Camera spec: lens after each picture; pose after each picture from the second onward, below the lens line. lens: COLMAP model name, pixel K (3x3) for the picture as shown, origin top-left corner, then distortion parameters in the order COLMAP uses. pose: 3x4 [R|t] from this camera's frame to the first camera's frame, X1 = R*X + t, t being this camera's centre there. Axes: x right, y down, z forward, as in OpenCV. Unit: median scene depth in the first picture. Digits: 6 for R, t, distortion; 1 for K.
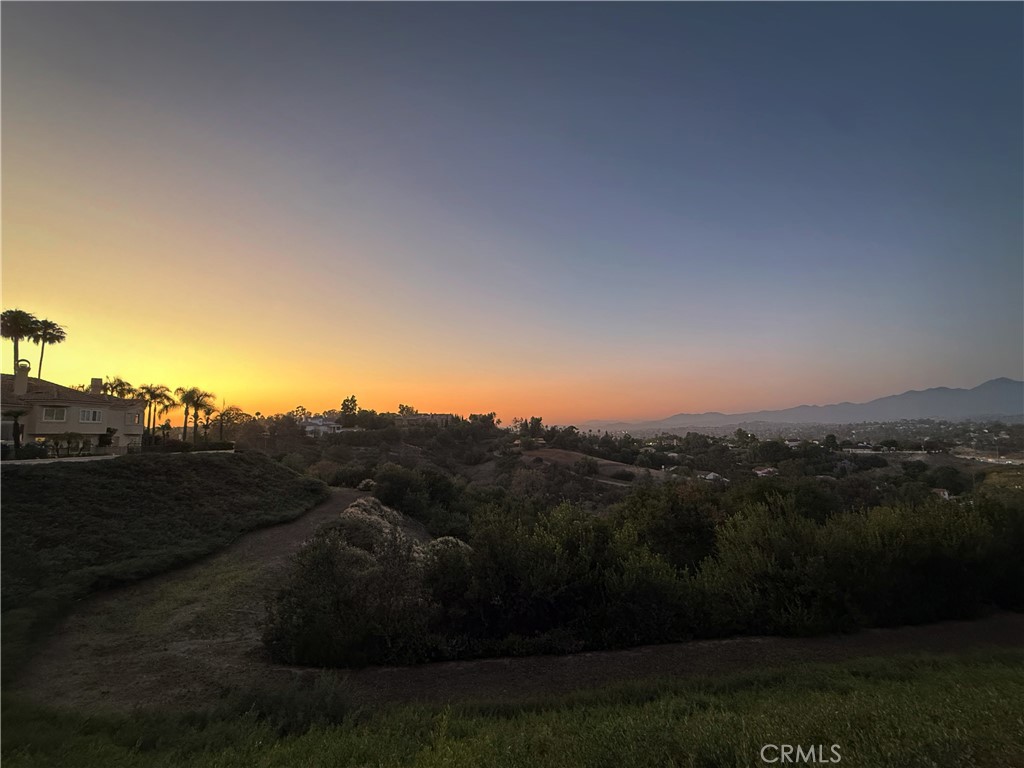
lens RADIAL K [[470.0, 0, 515.7], [0, 470.0, 385.0], [0, 0, 1]] dist [0.010370, -0.000035]
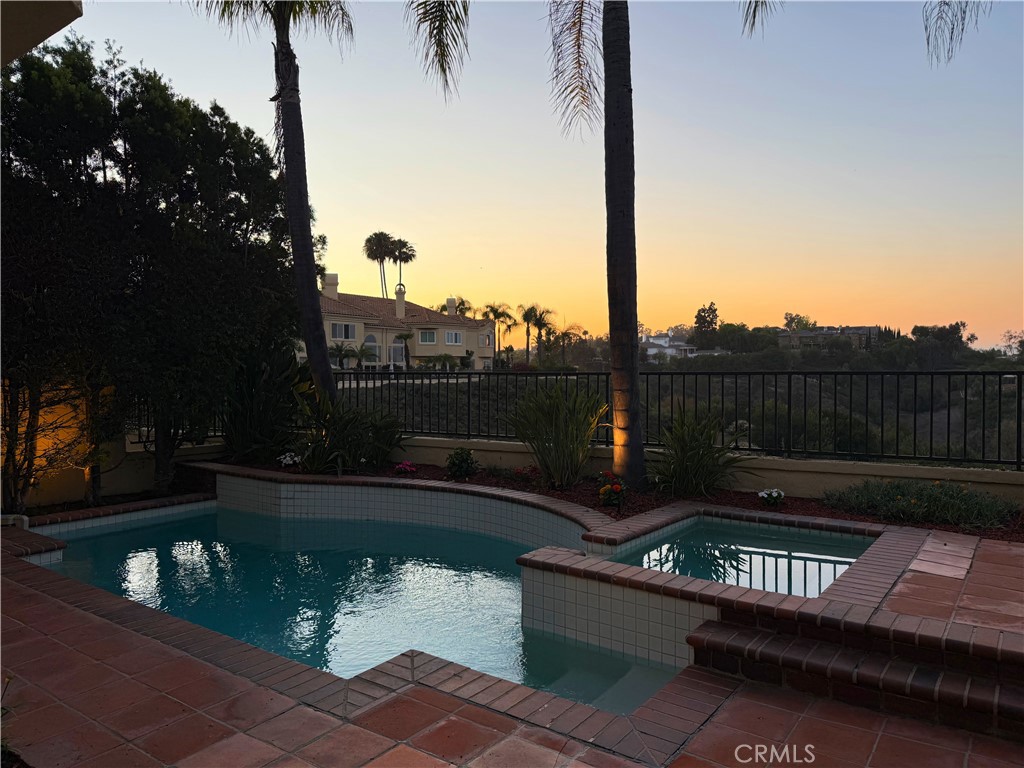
lens RADIAL K [[725.7, 0, 493.4], [0, 725.7, 385.4], [0, 0, 1]] dist [0.049079, -0.007392]
pose [[0.813556, 0.024624, -0.580965, 0.025639], [0.055661, 0.991218, 0.119956, -0.008124], [0.578816, -0.129928, 0.805041, -0.107527]]
